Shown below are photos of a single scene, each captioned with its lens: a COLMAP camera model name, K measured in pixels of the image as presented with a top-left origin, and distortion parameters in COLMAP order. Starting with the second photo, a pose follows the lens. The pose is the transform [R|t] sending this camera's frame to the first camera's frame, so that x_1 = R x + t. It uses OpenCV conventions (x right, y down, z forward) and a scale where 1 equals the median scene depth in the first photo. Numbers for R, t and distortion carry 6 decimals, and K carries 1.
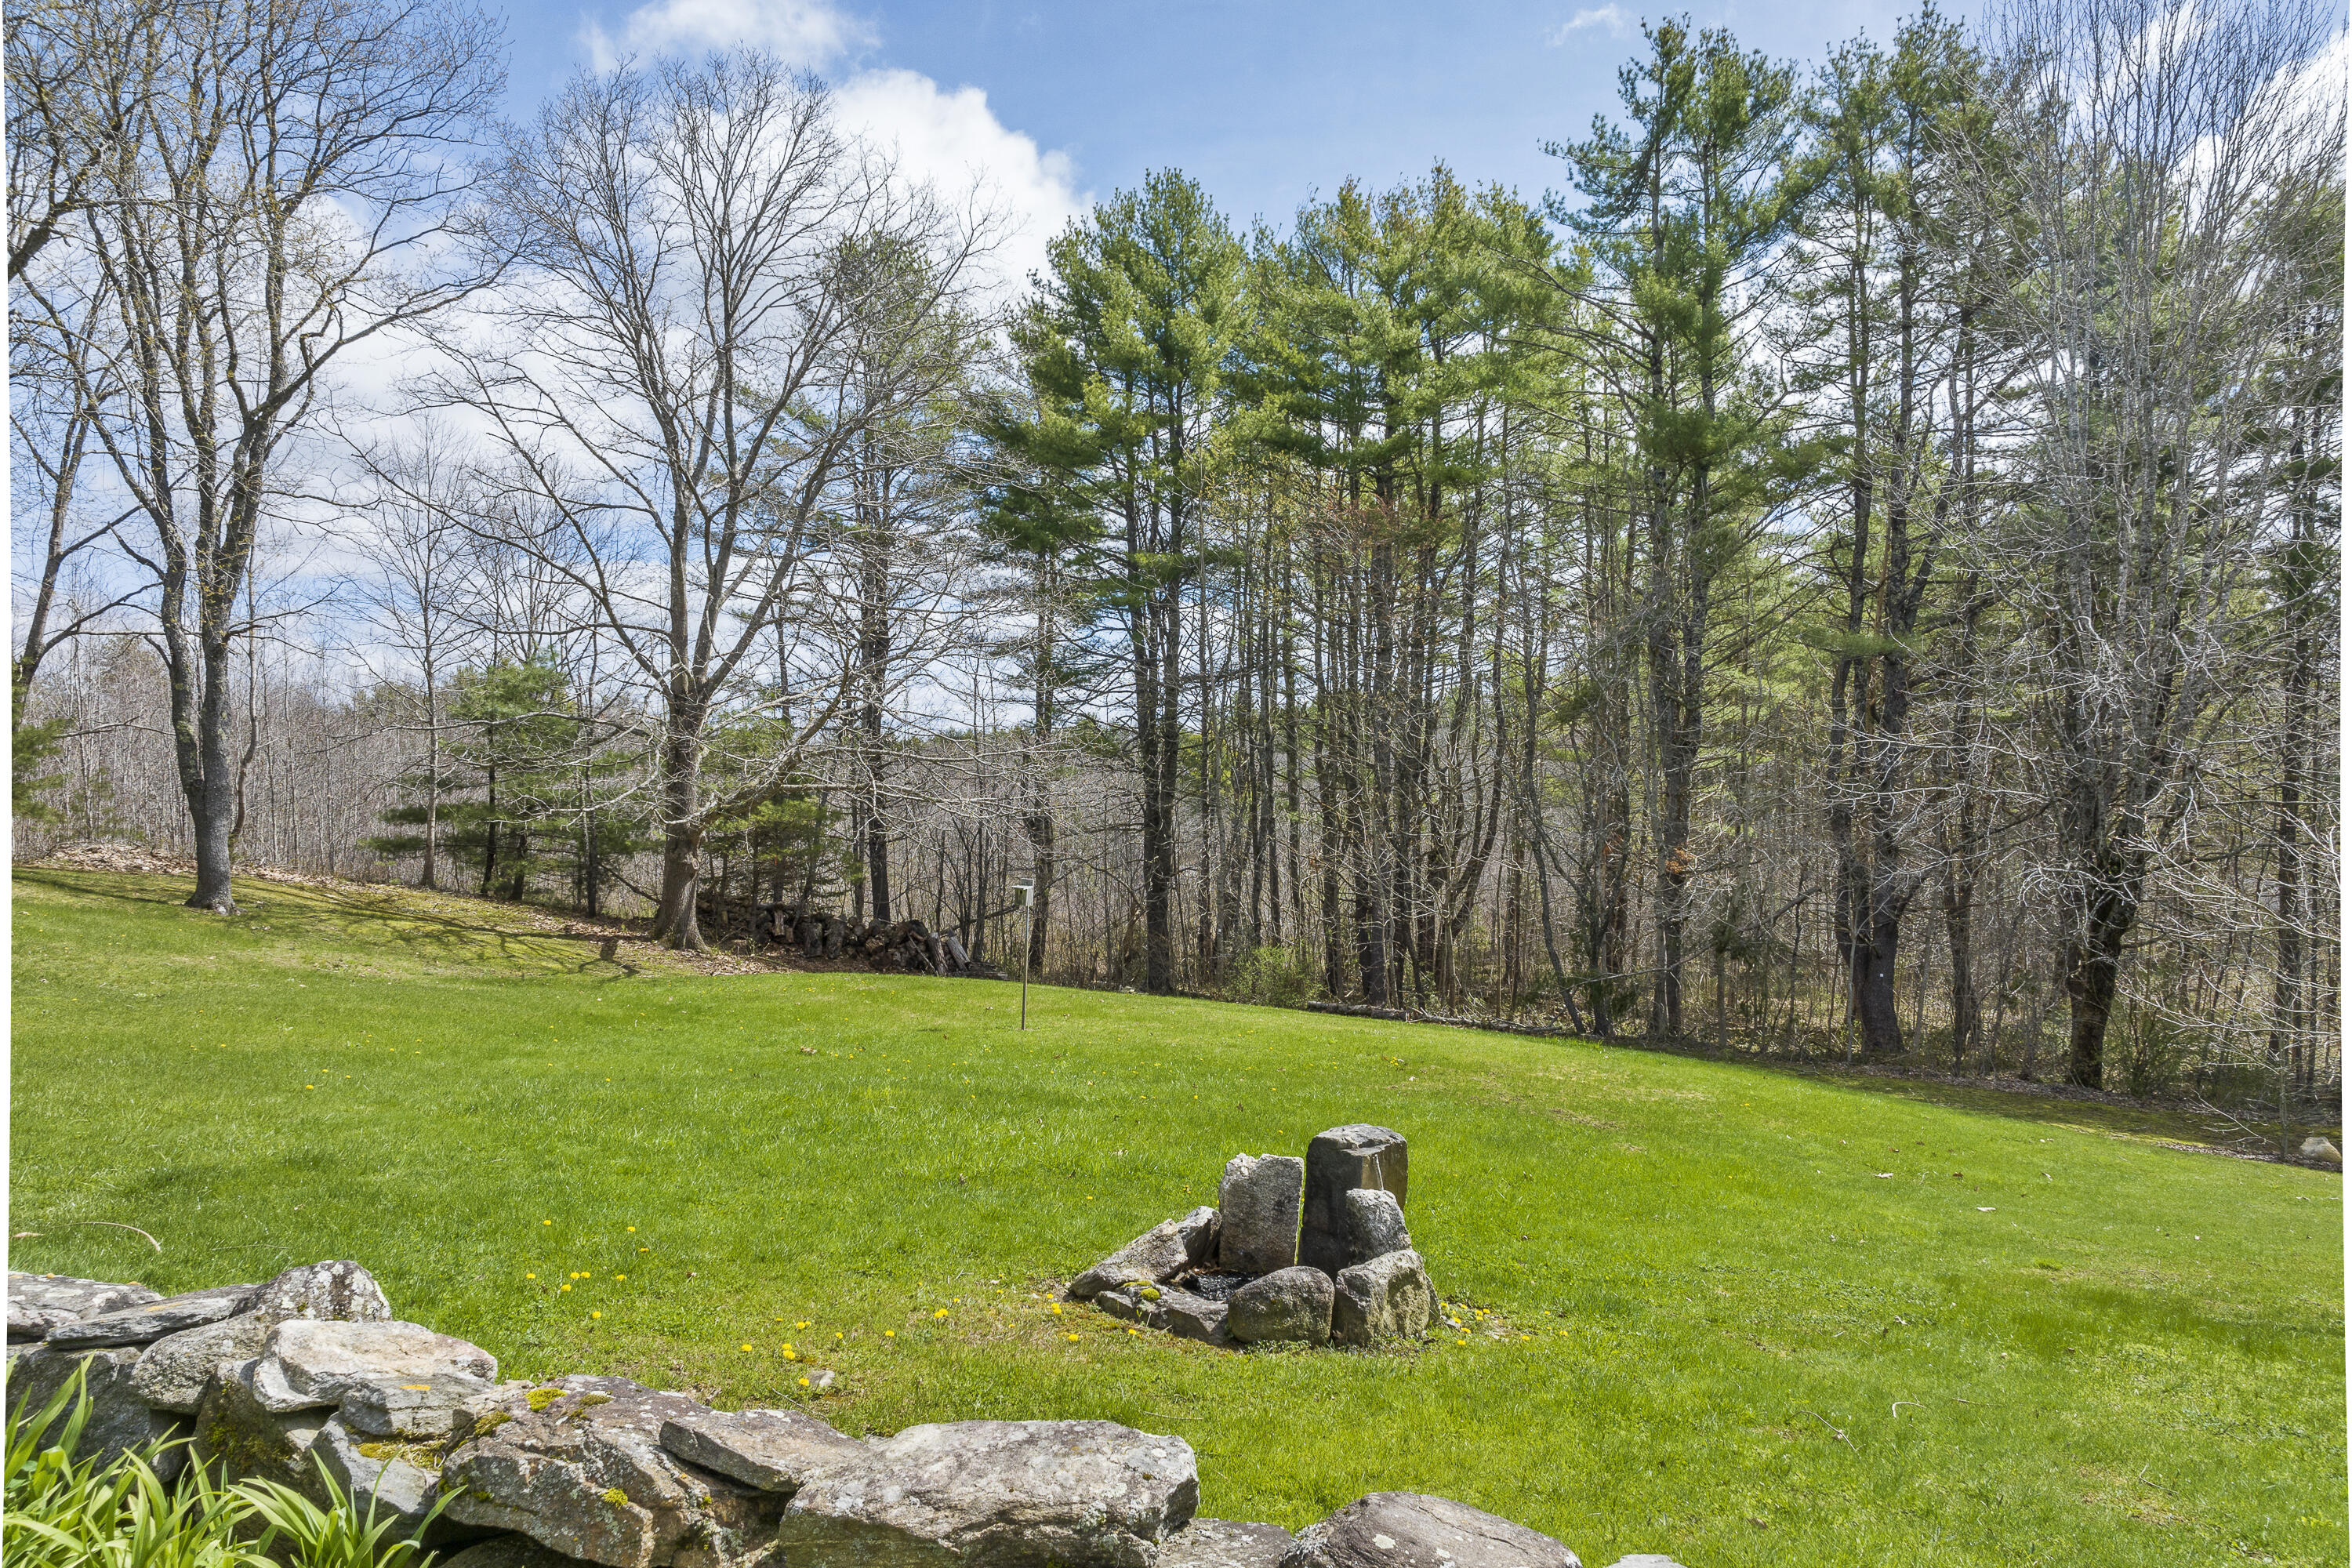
lens RADIAL K [[1613.3, 0, 1169.3], [0, 1613.3, 771.3], [0, 0, 1]] dist [-0.000932, -0.001238]
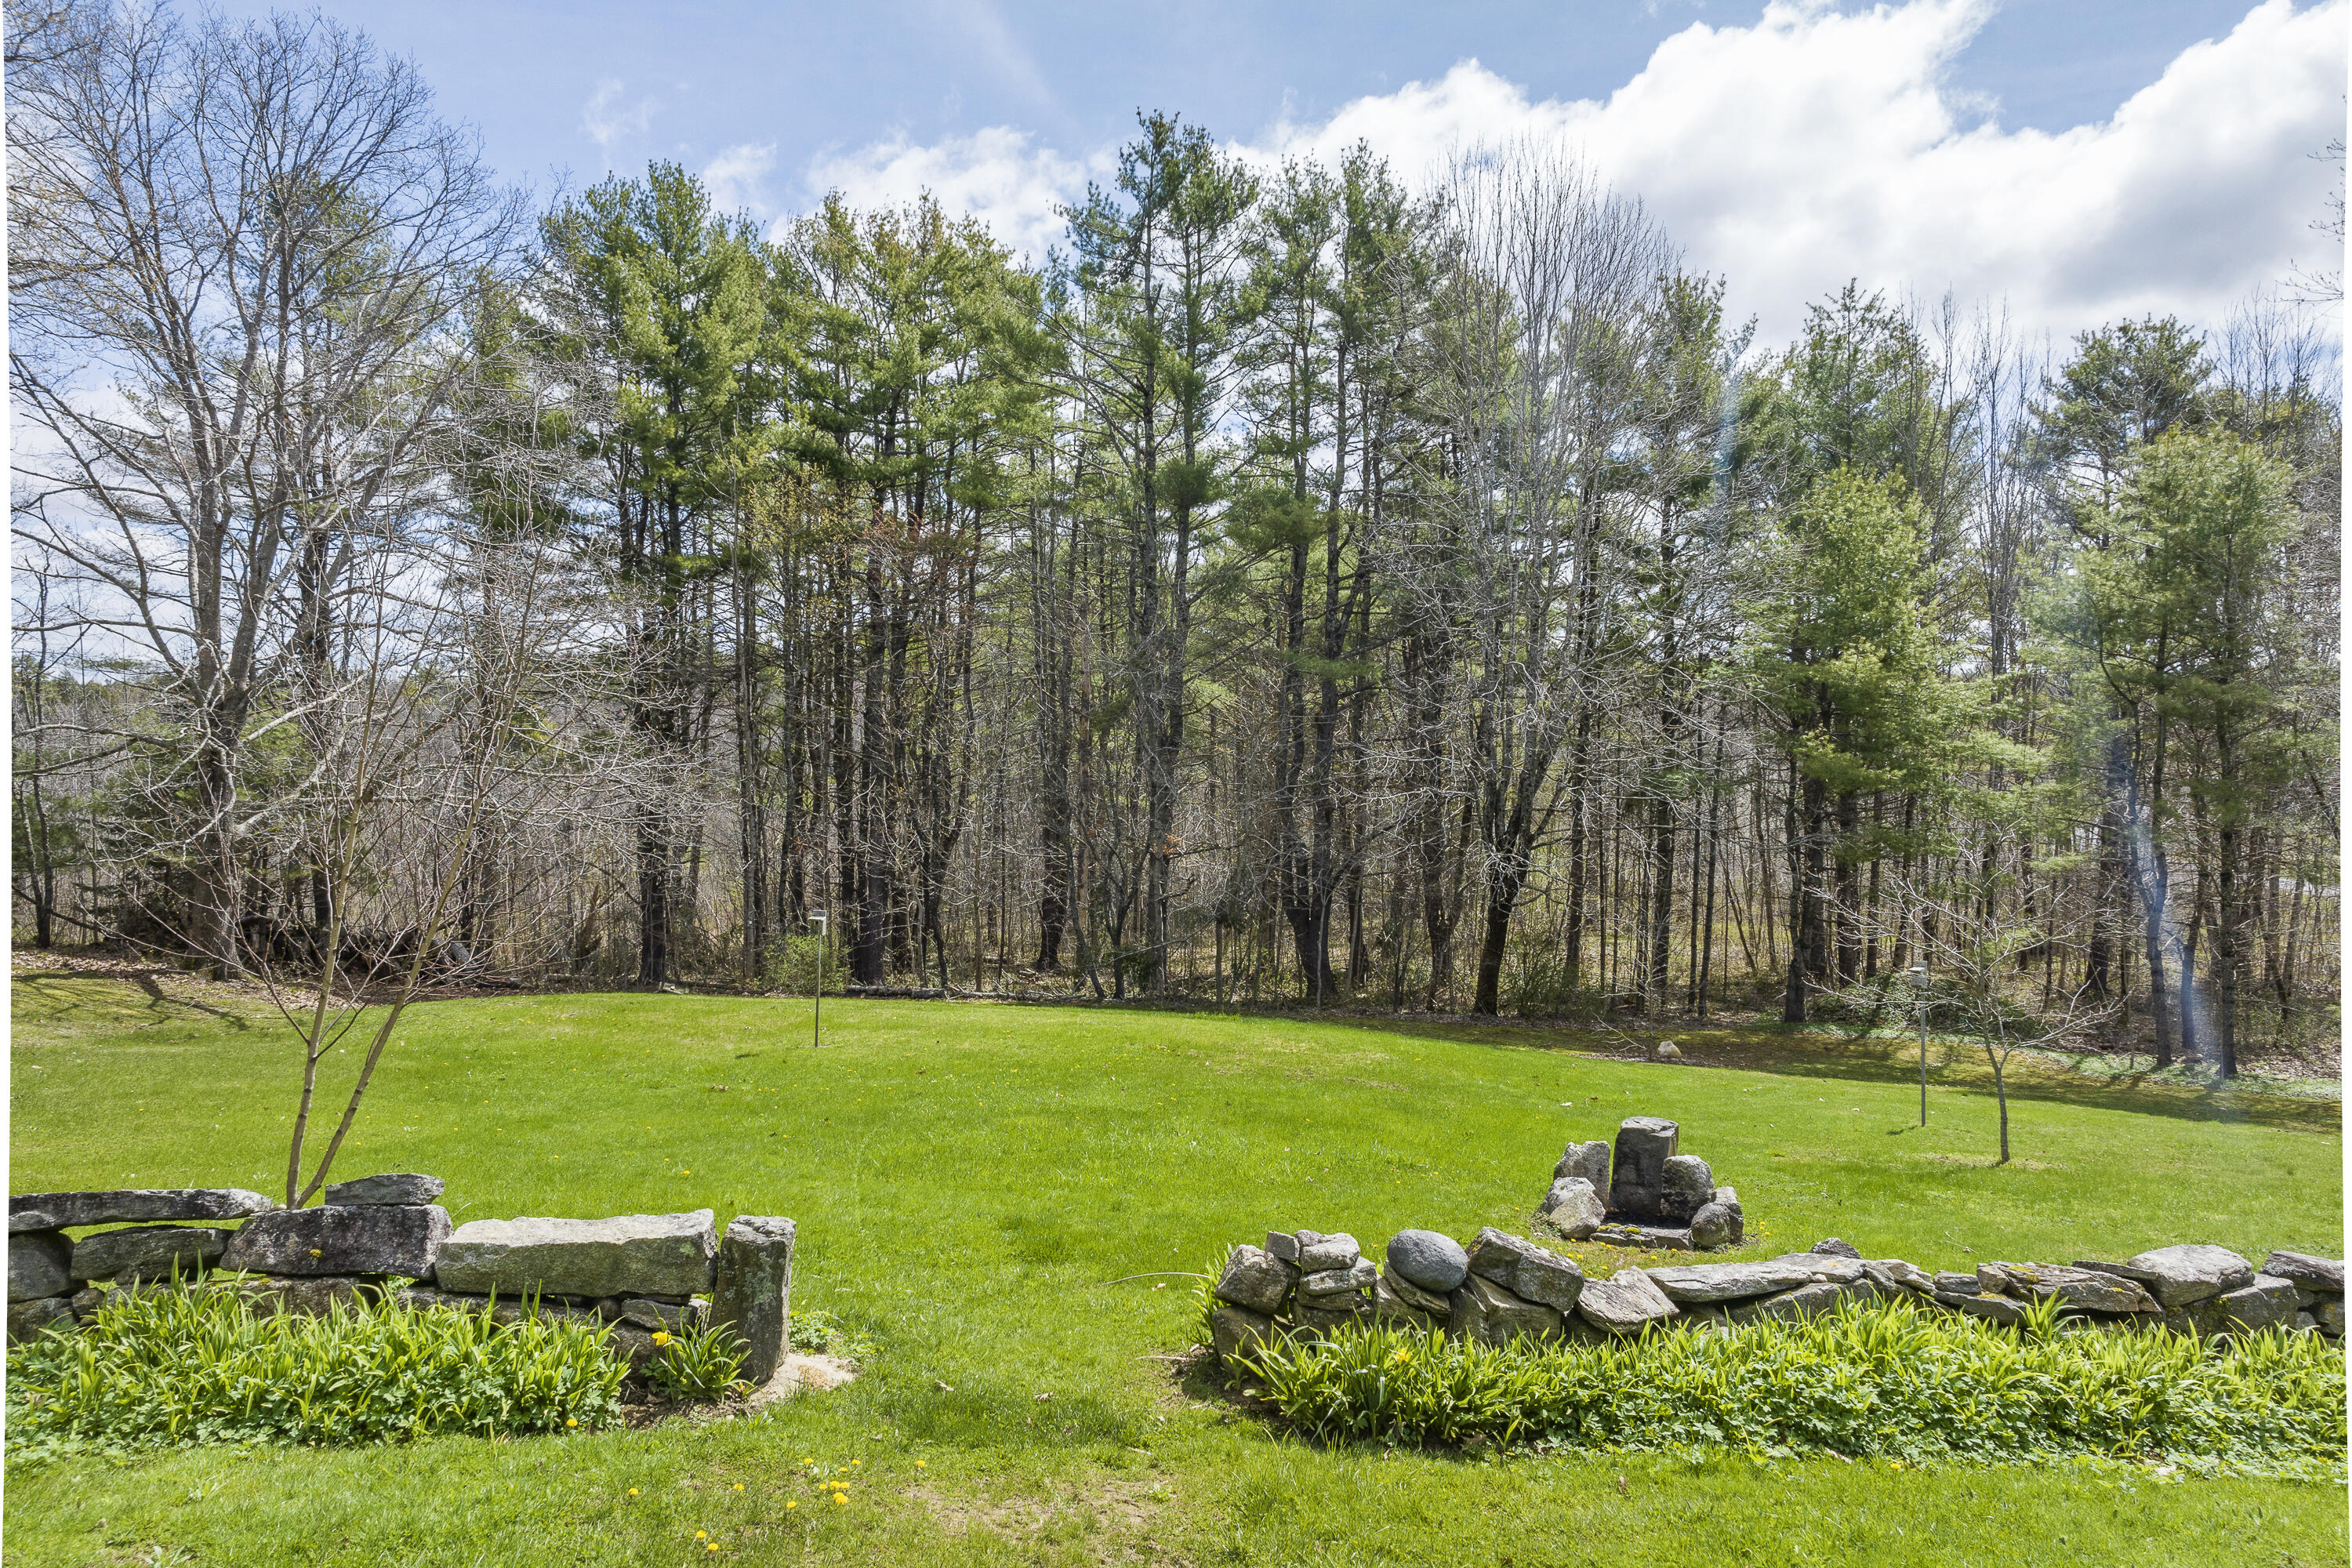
lens RADIAL K [[1613.3, 0, 1169.3], [0, 1613.3, 771.3], [0, 0, 1]] dist [-0.000932, -0.001238]
pose [[0.900409, -0.010974, 0.434905, -0.185609], [-0.003045, 0.999498, 0.031525, -0.033597], [-0.435033, -0.029709, 0.899924, -0.048632]]
